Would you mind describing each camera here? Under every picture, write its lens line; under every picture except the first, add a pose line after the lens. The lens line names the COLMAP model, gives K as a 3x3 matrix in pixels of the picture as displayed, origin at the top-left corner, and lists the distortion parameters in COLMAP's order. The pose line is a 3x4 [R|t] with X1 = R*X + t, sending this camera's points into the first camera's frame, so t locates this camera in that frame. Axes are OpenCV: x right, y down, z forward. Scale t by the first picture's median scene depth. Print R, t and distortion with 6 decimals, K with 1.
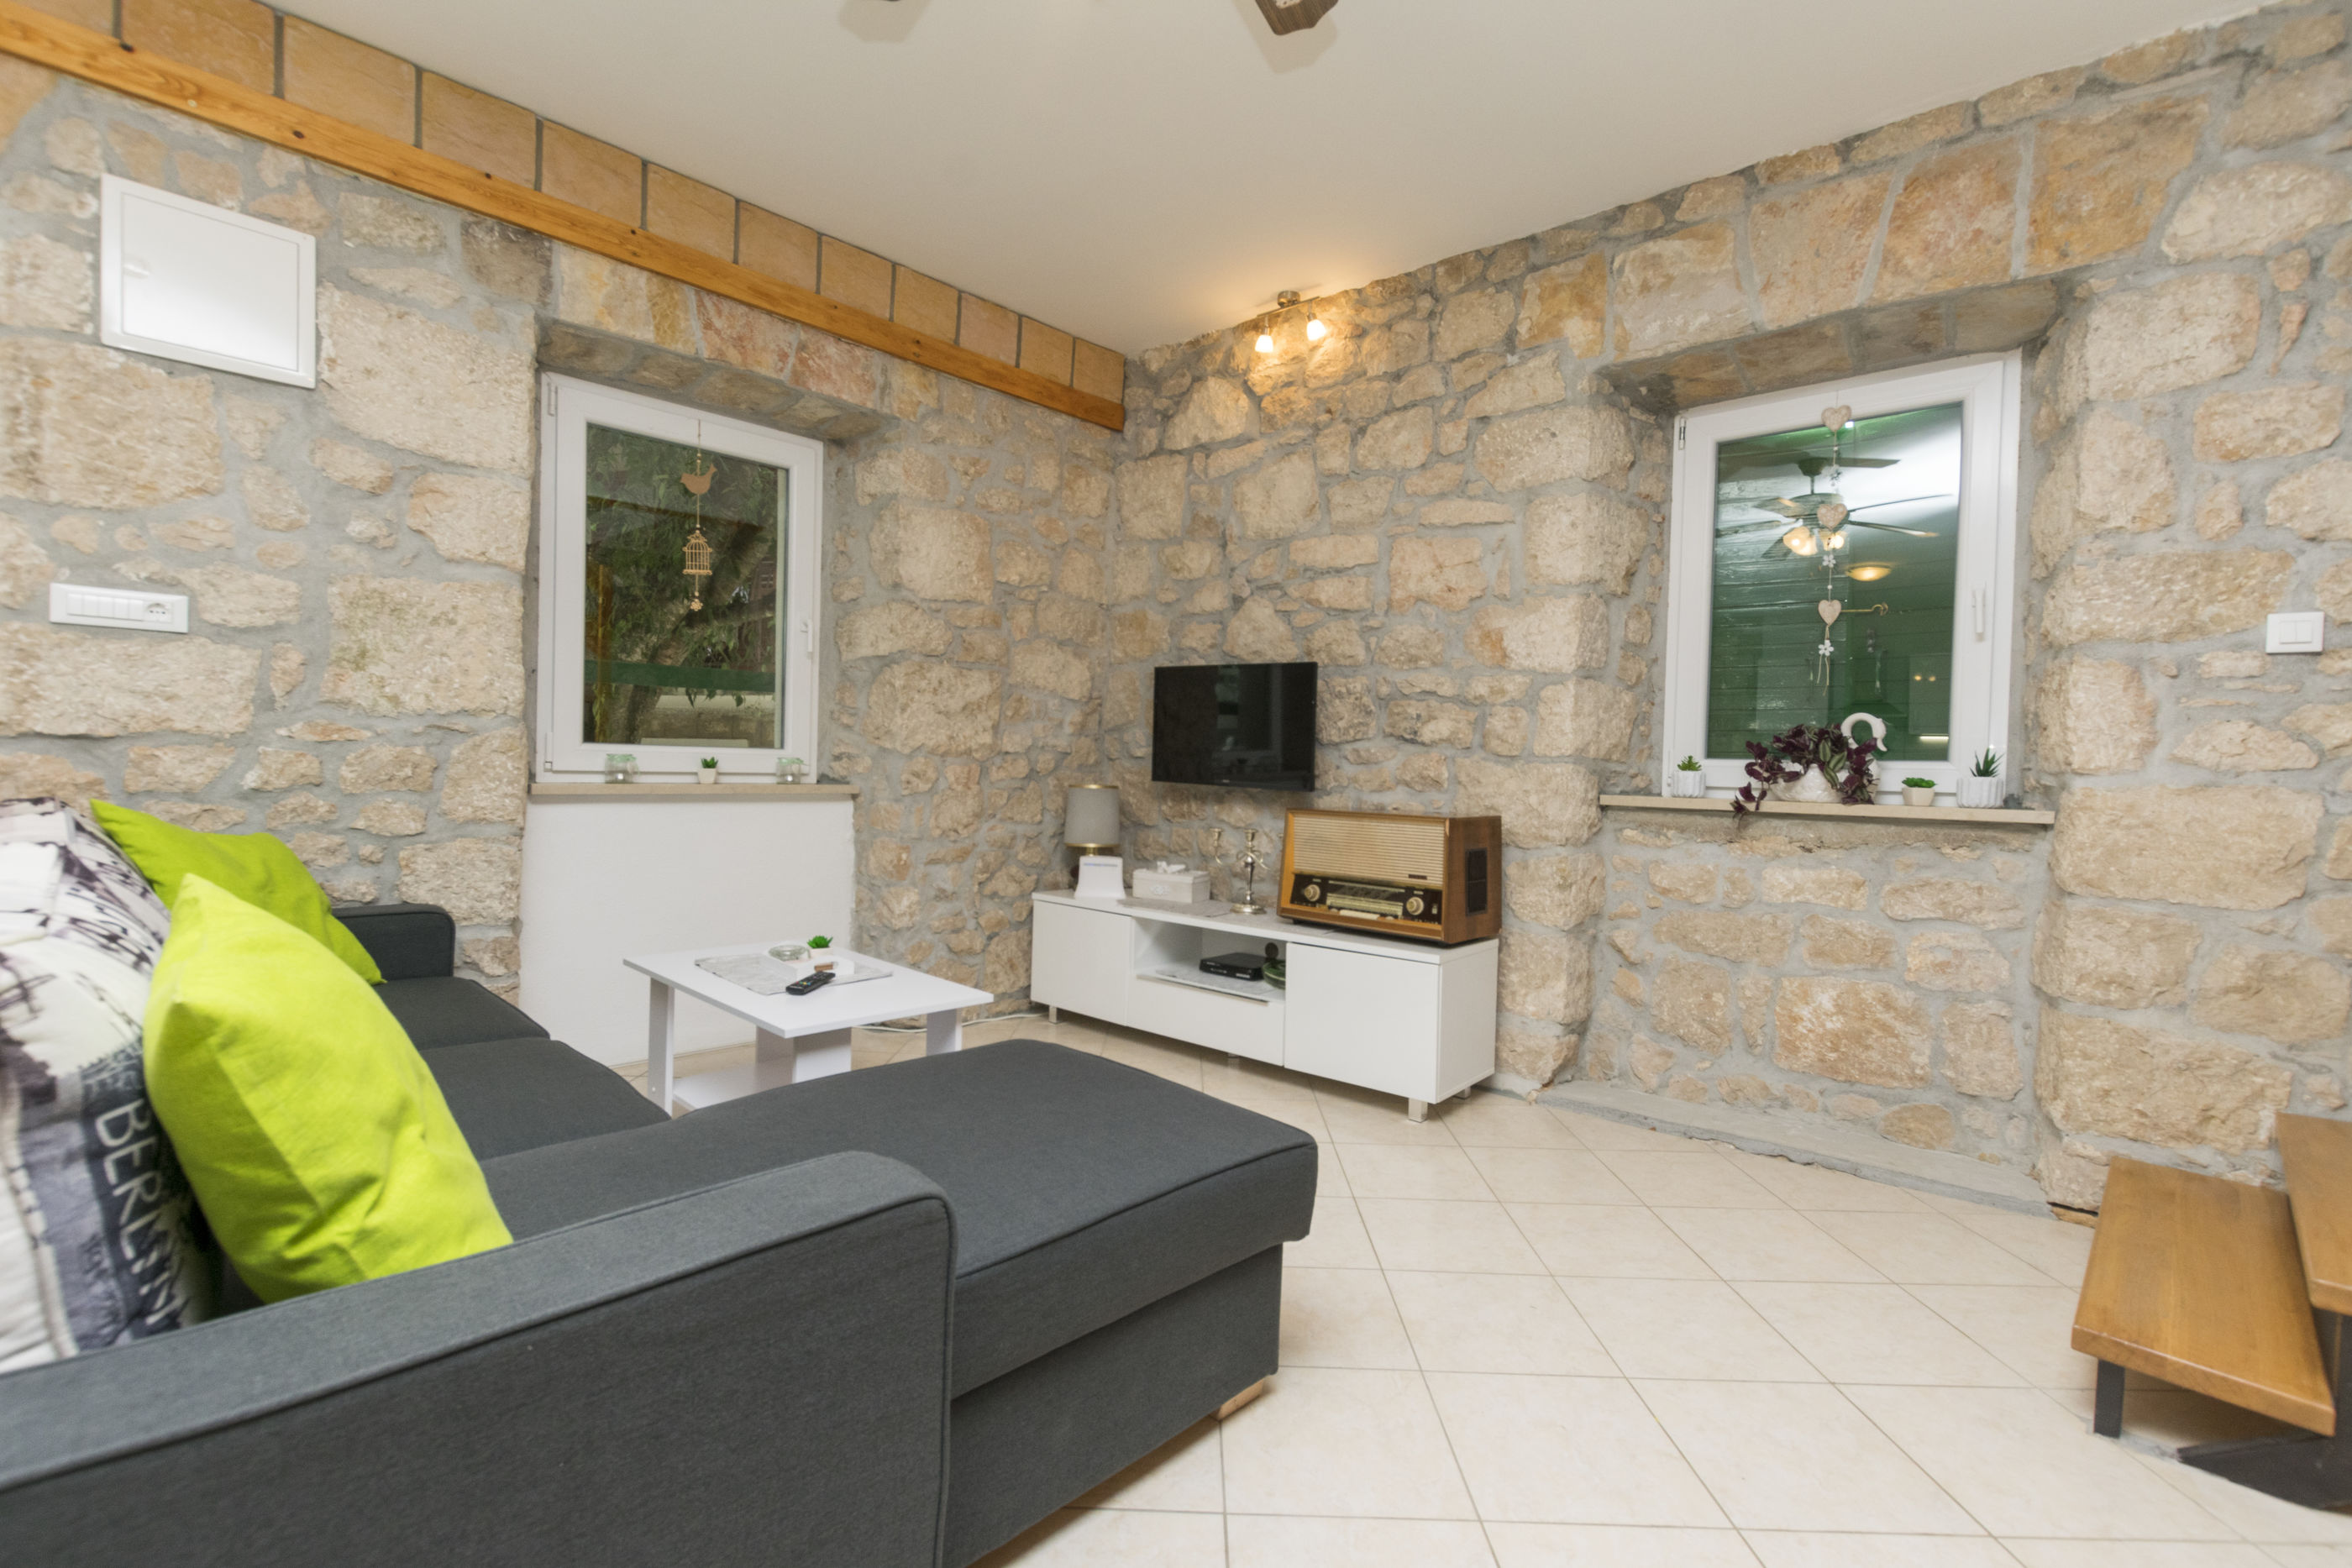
lens RADIAL K [[1013.7, 0, 1171.2], [0, 1013.7, 786.3], [0, 0, 1]] dist [0.004428, -0.001948]
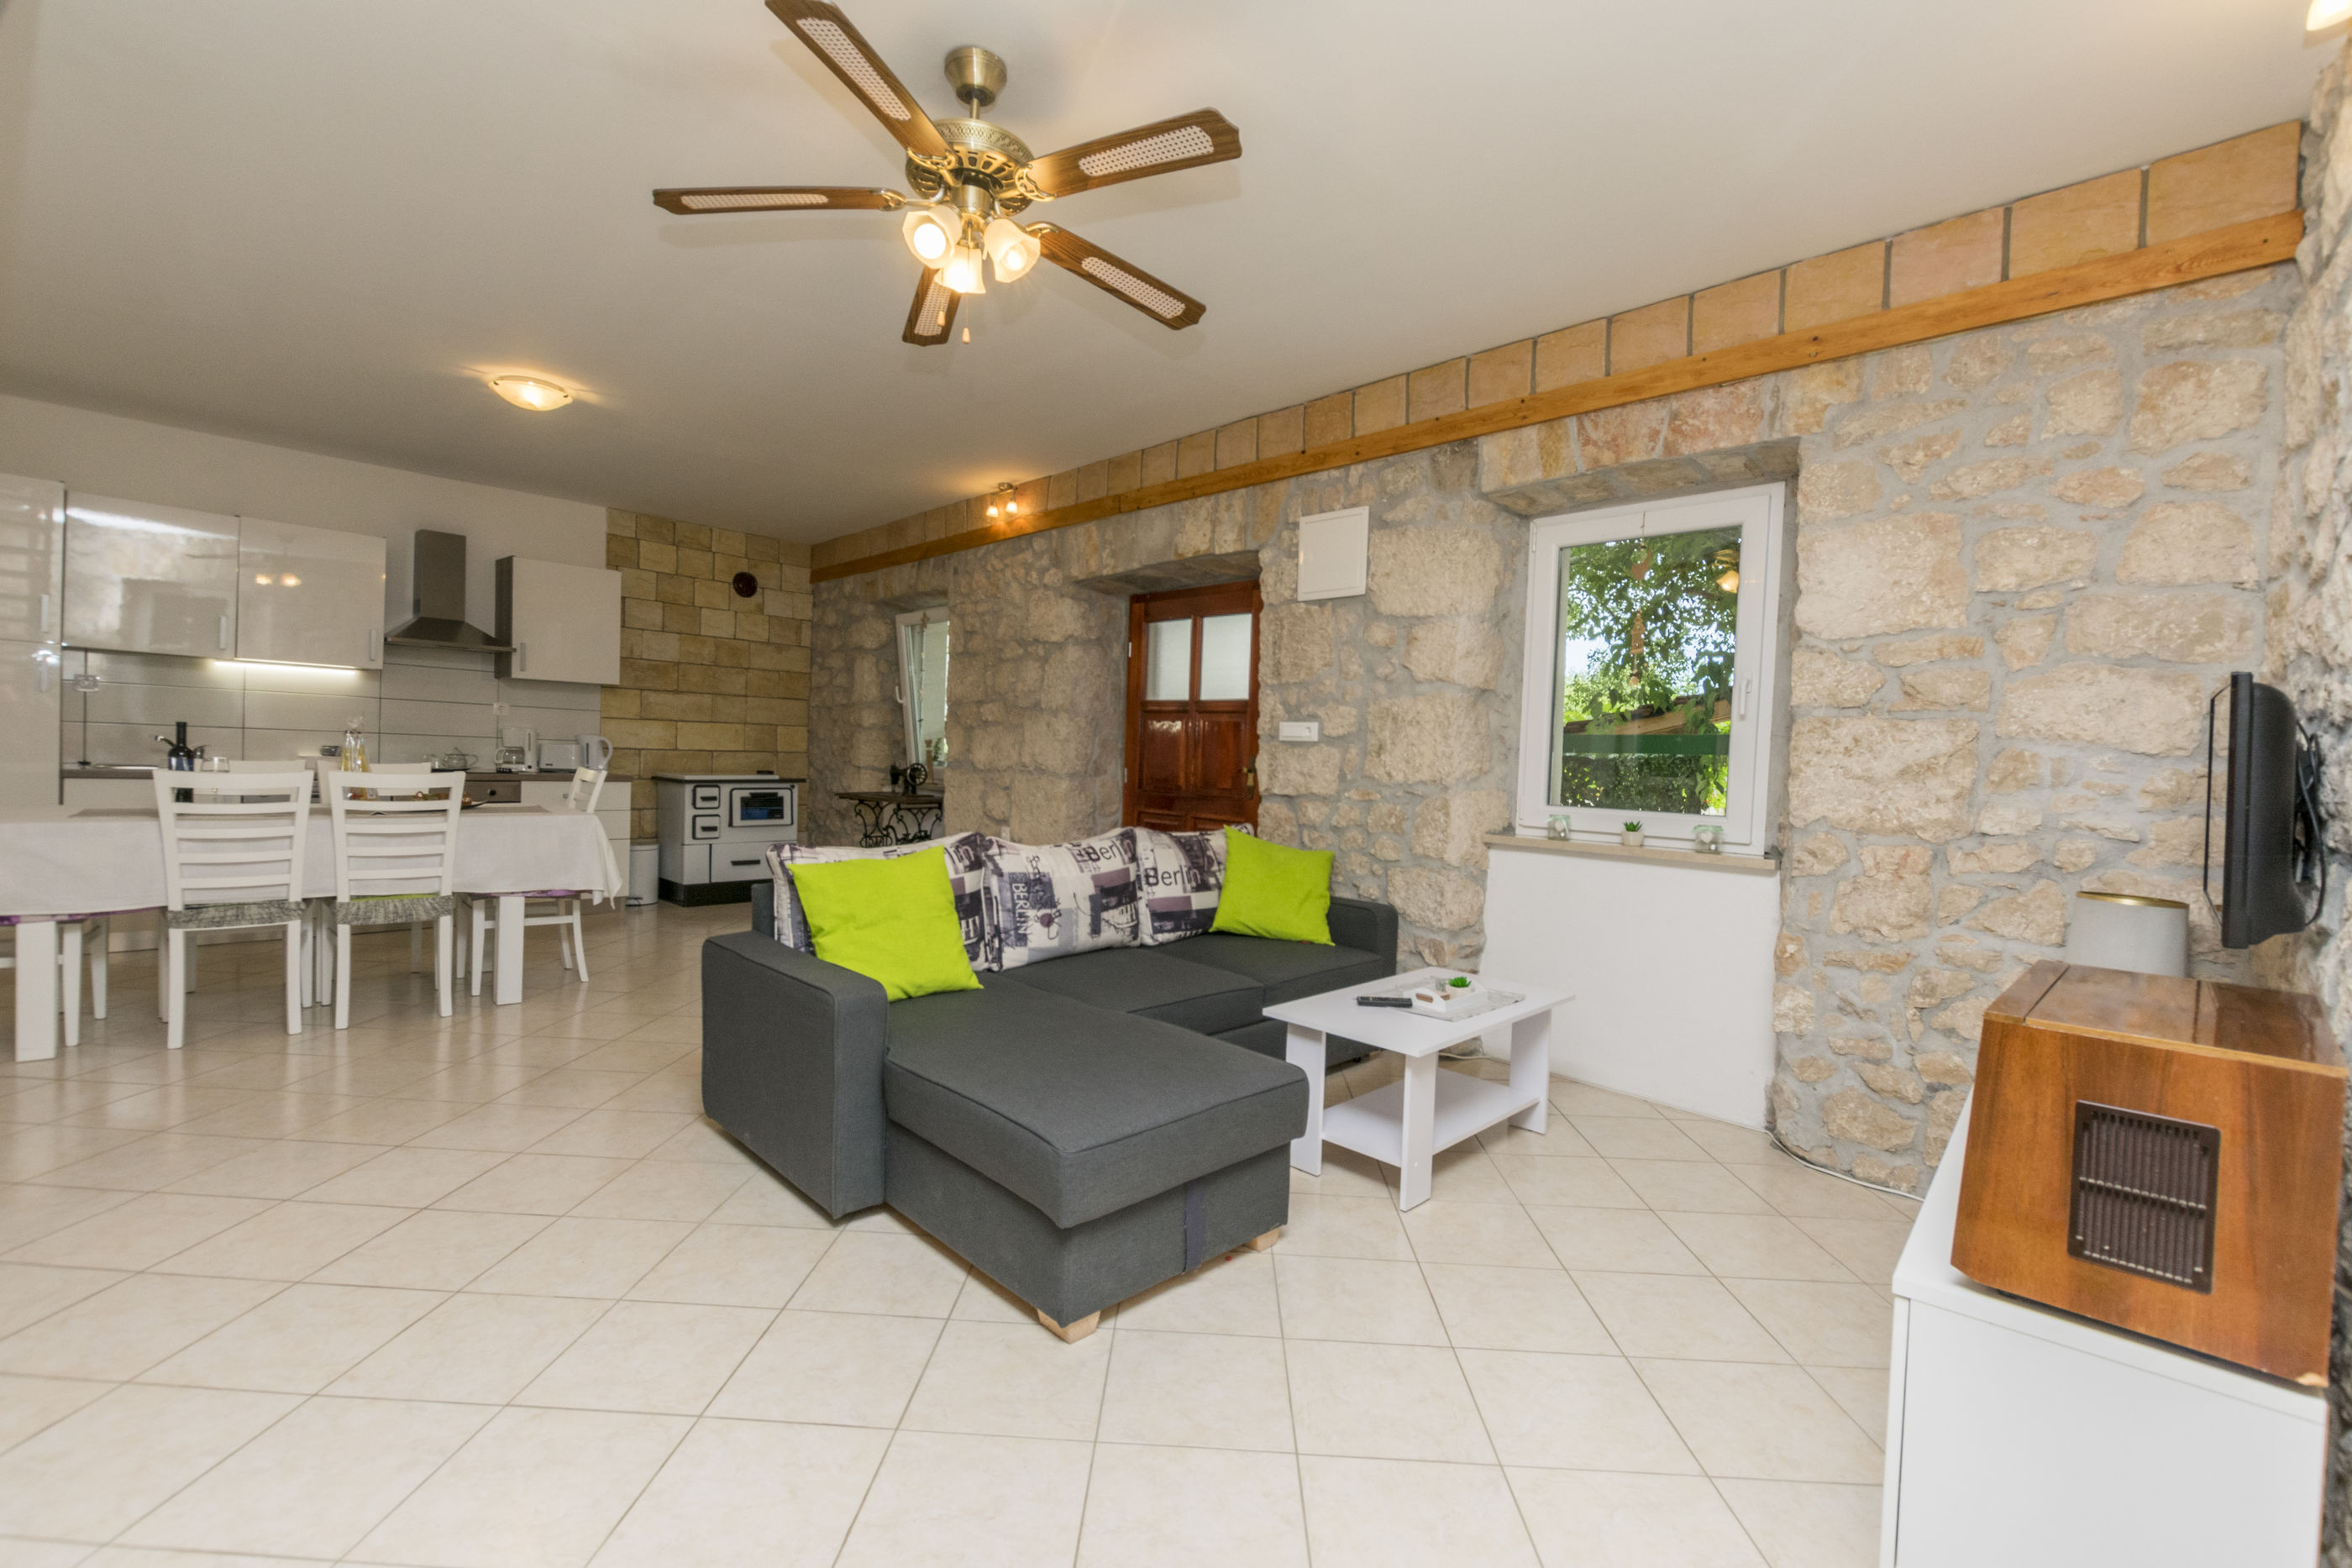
lens RADIAL K [[1013.7, 0, 1179.5], [0, 1013.7, 790.4], [0, 0, 1]] dist [0.004428, -0.001948]
pose [[-0.009191, 0.008519, -0.999921, 0.695819], [-0.057636, 0.998297, 0.009034, -0.048217], [0.998295, 0.057715, -0.008684, 0.582400]]
